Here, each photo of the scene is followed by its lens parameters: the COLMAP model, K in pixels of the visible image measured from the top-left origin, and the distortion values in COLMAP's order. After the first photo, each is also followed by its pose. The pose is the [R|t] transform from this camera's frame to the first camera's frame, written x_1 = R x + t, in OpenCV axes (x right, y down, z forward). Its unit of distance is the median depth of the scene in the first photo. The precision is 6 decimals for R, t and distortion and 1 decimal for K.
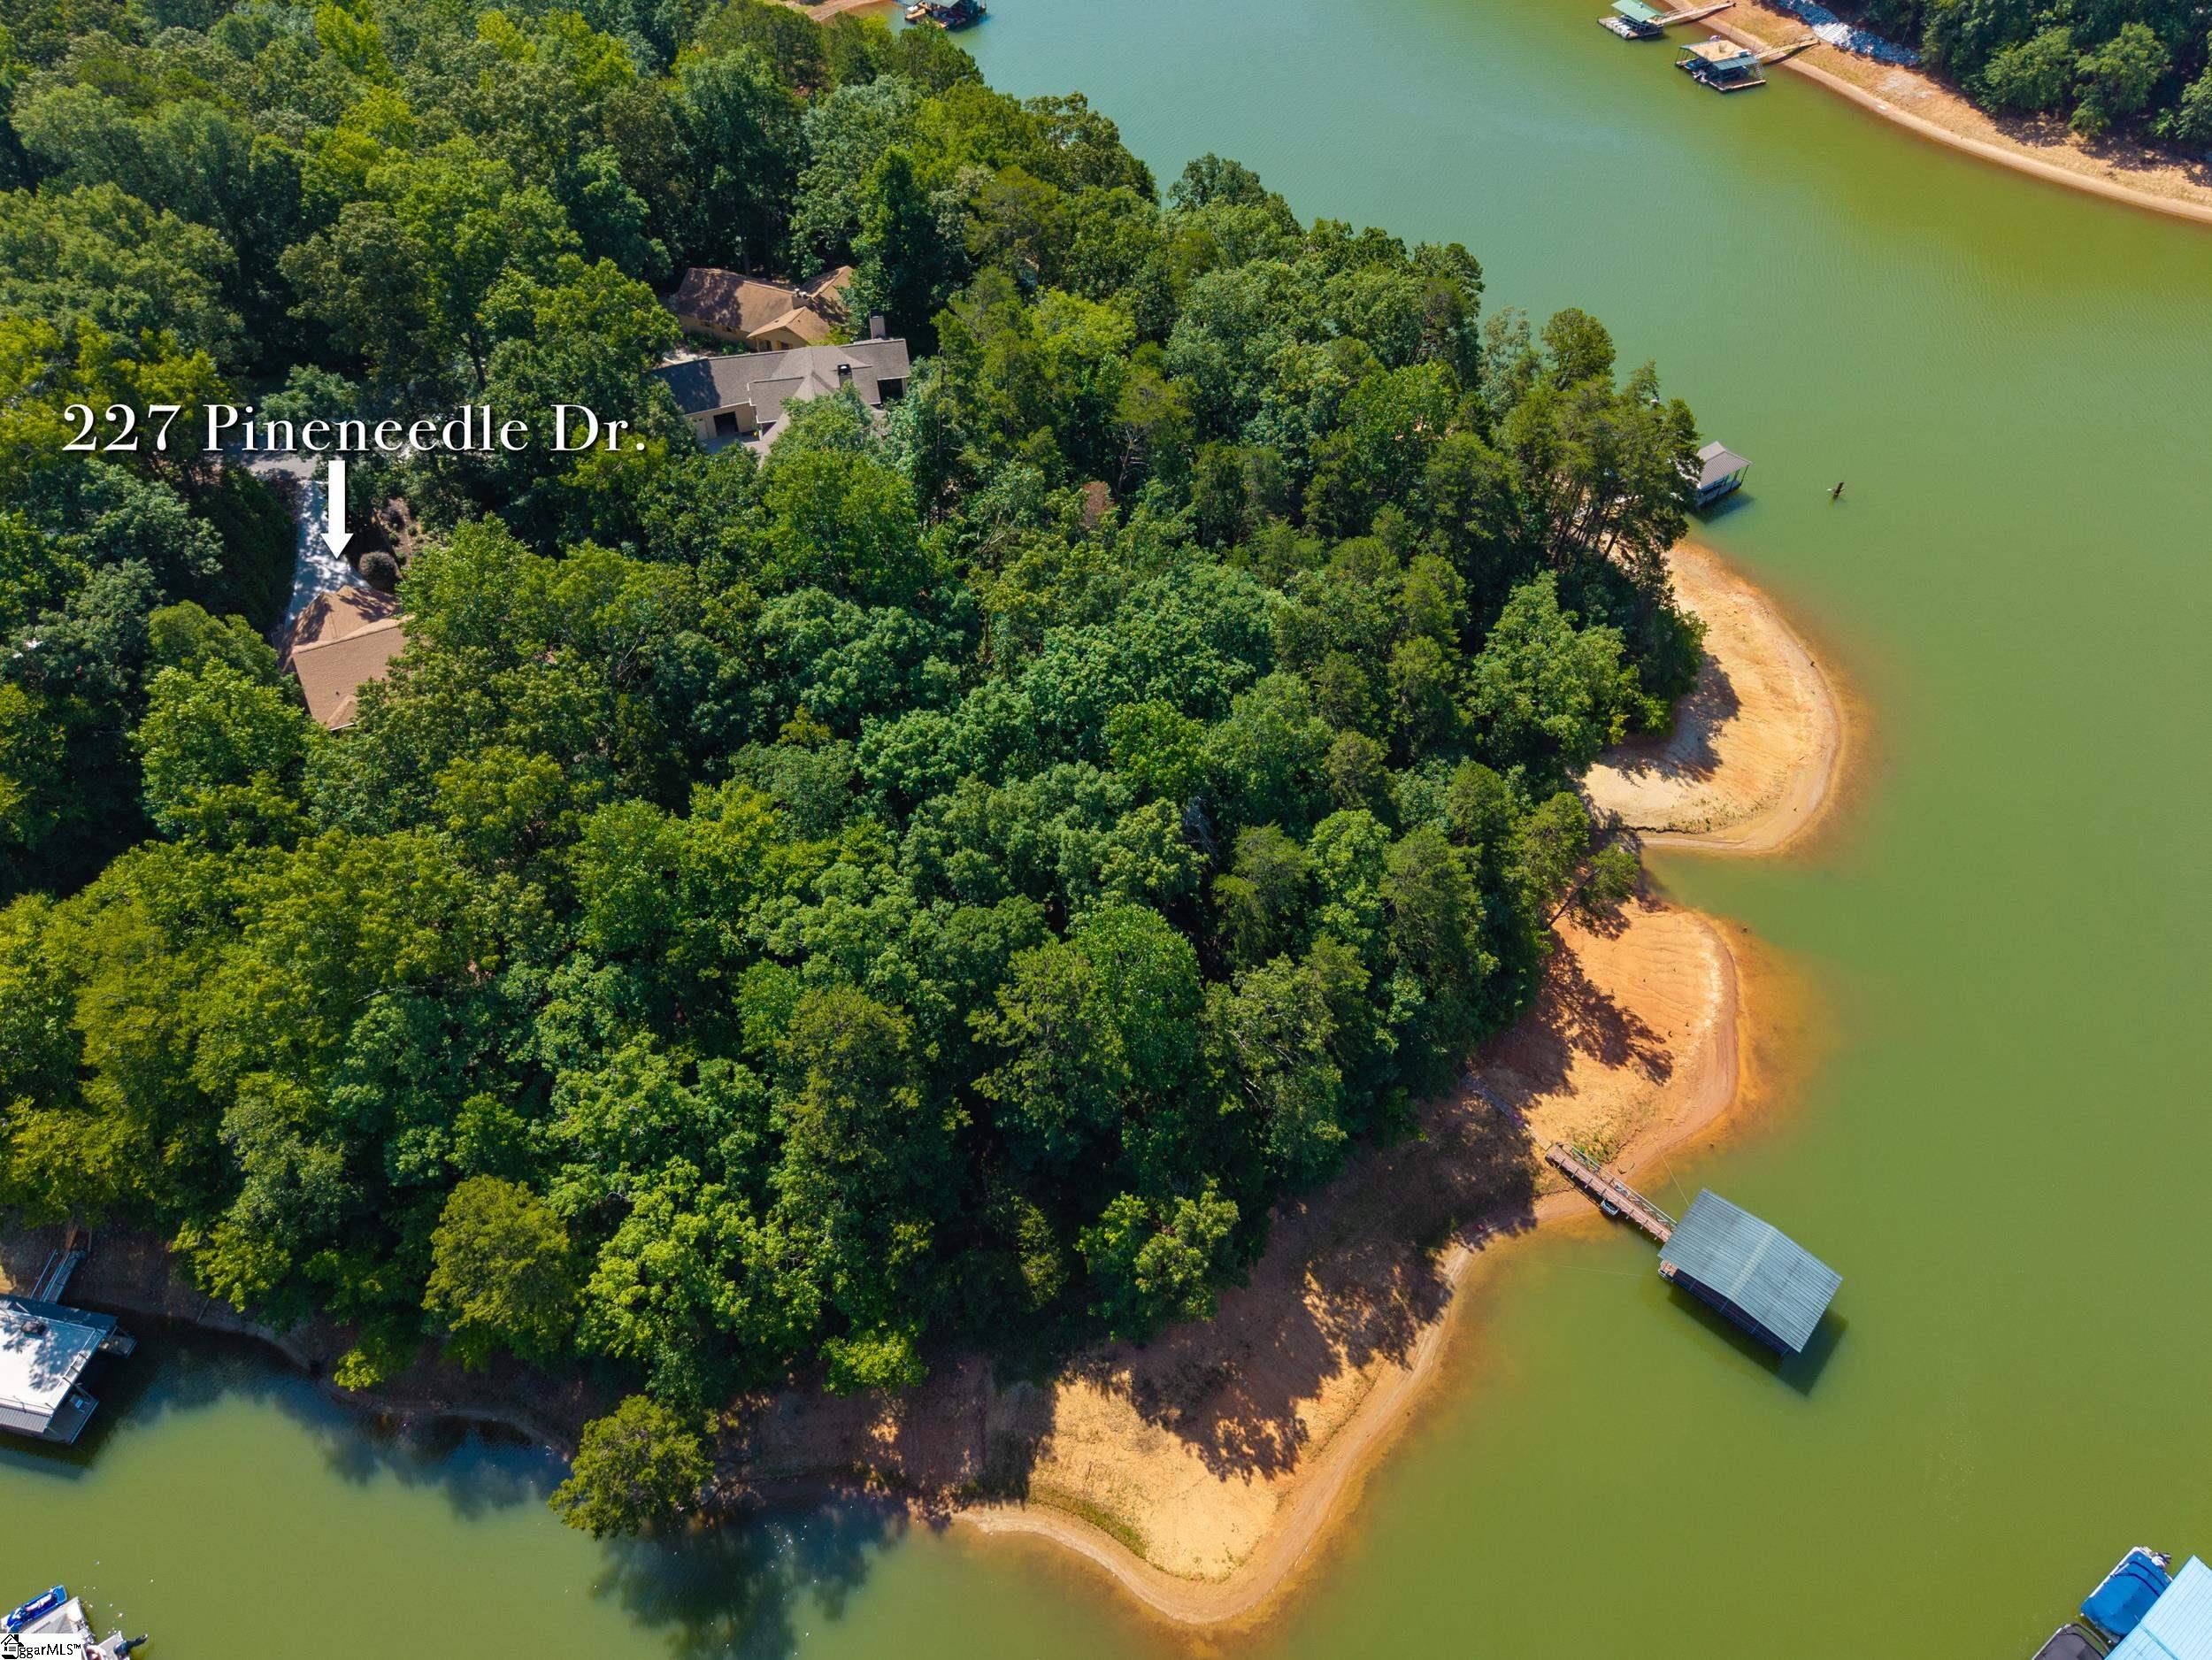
lens RADIAL K [[1513.4, 0, 1082.8], [0, 1513.4, 835.2], [0, 0, 1]] dist [0.019943, -0.023591]
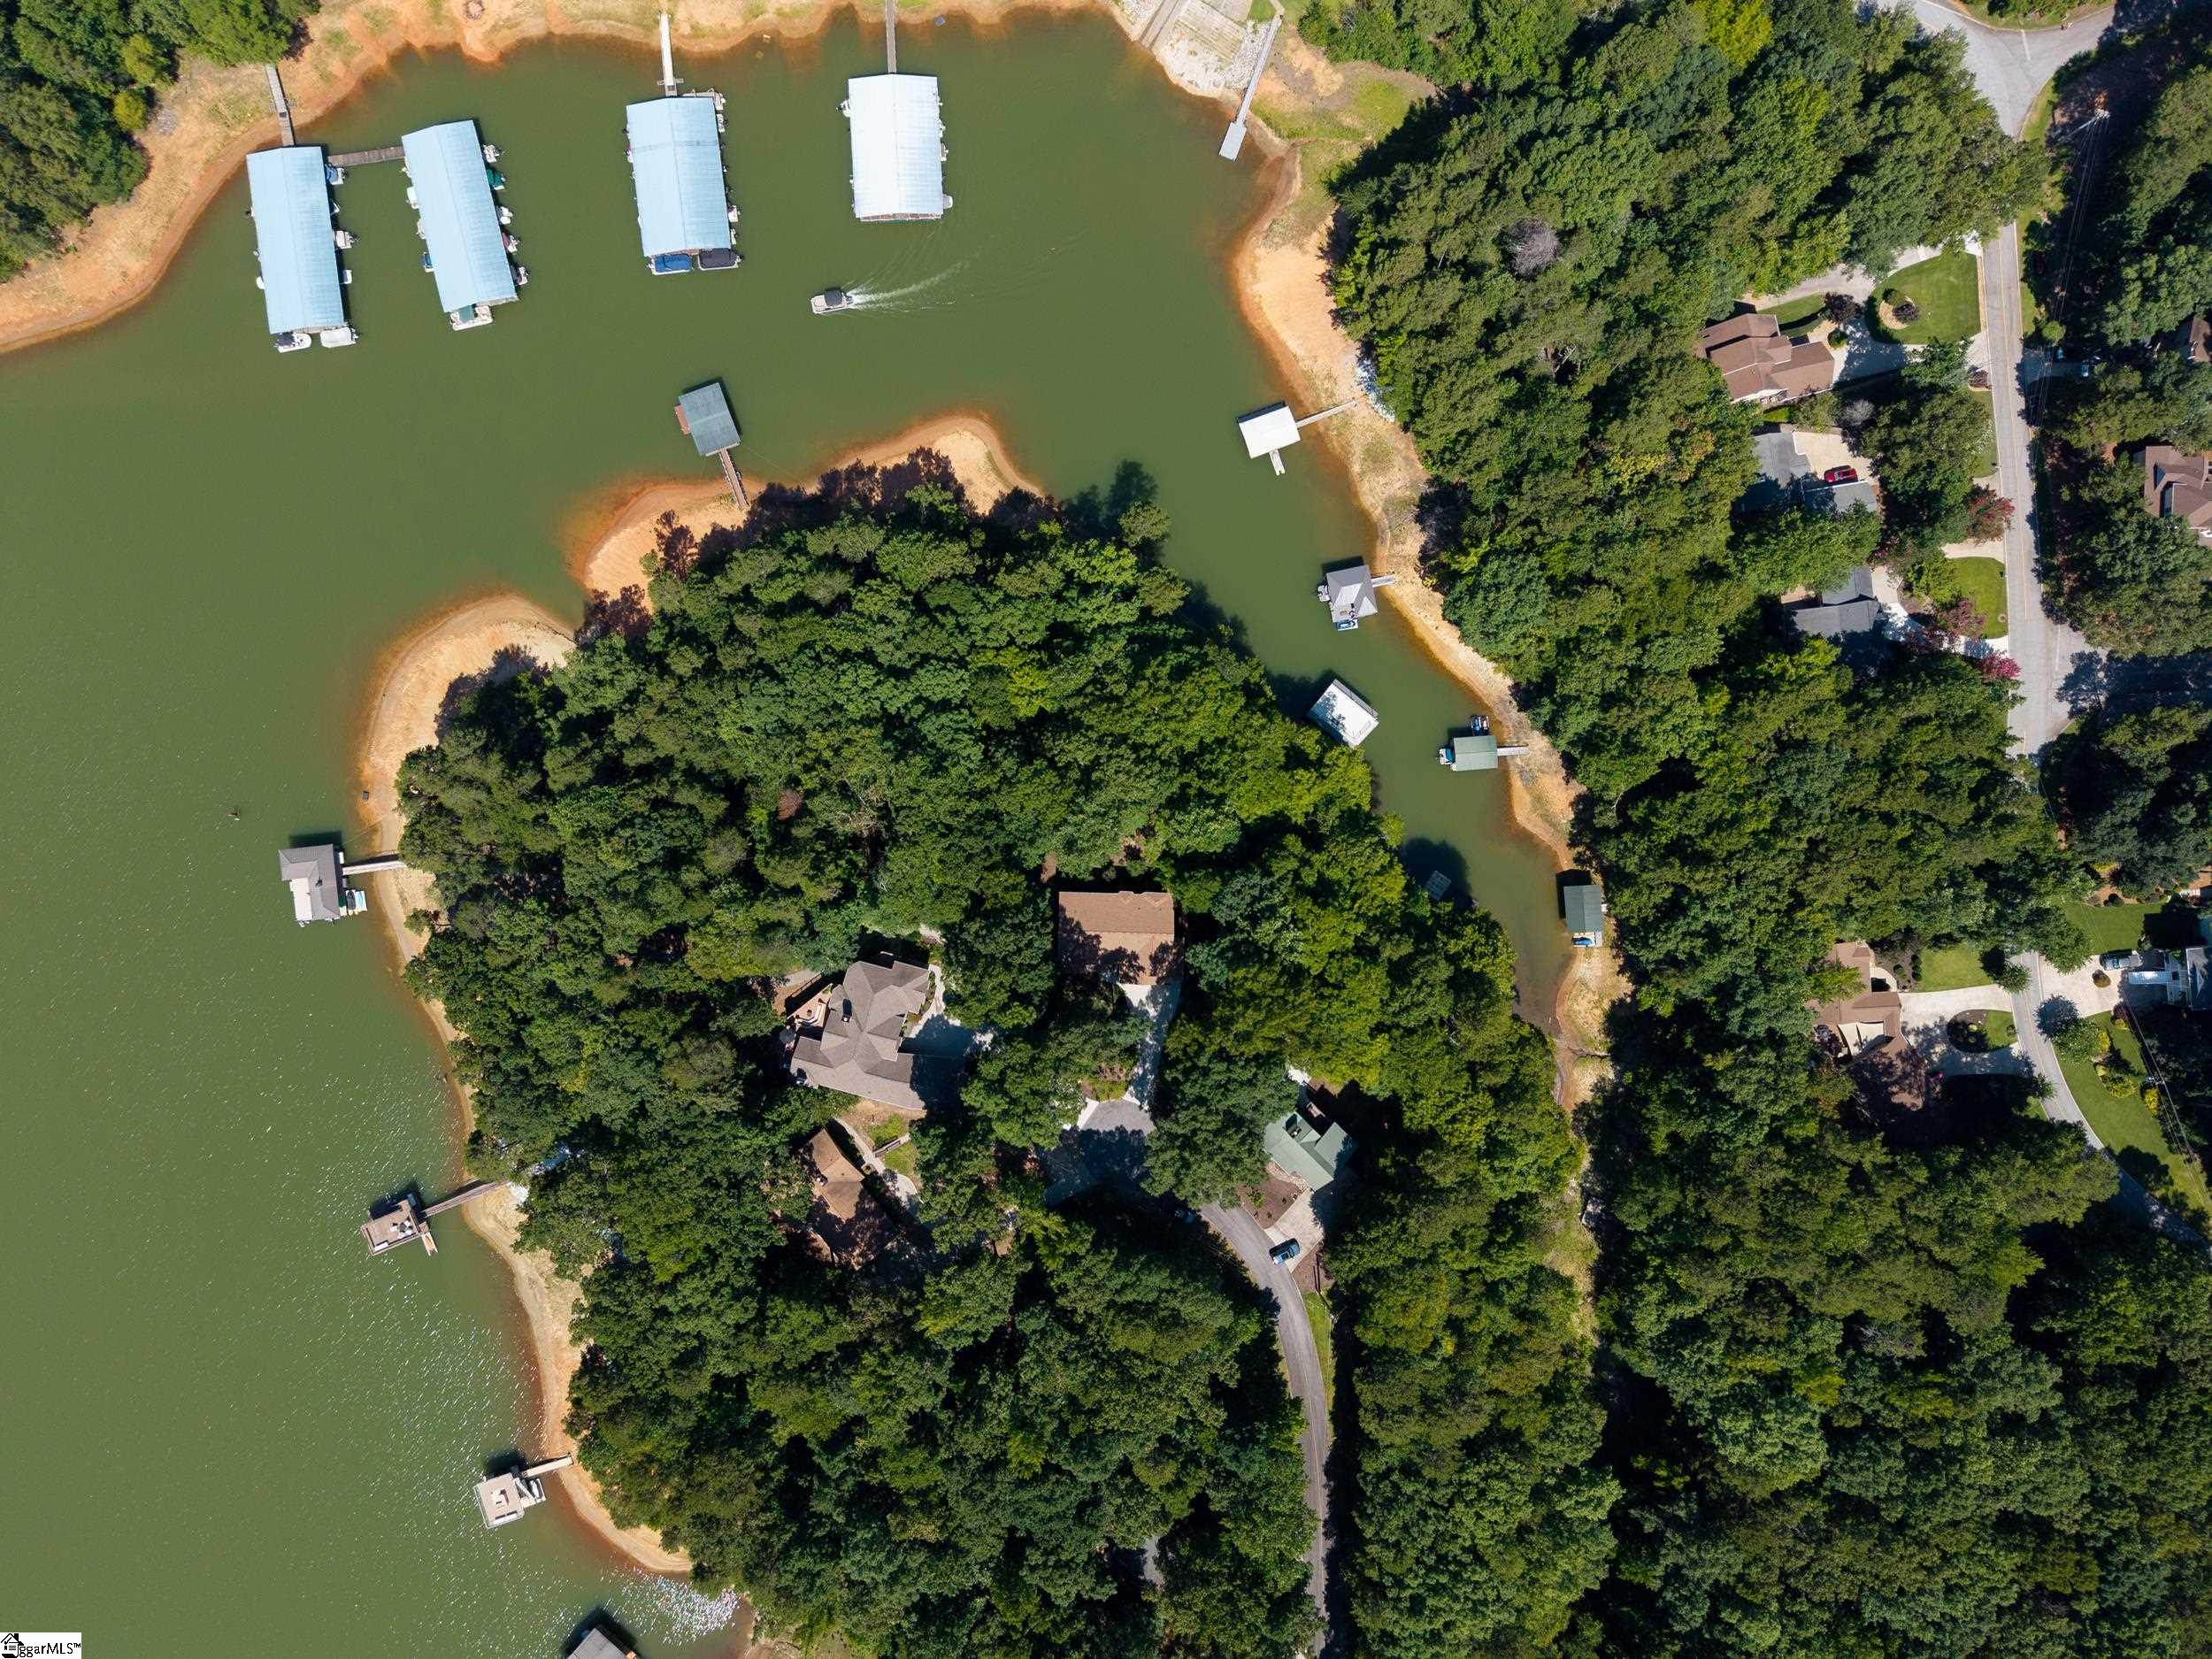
lens RADIAL K [[1513.4, 0, 1097.3], [0, 1513.4, 819.8], [0, 0, 1]] dist [0.019943, -0.023591]
pose [[-0.884736, -0.464992, -0.032002, -0.288940], [0.314404, -0.646081, 0.695507, -1.434134], [-0.344081, 0.605279, 0.717806, -0.492156]]
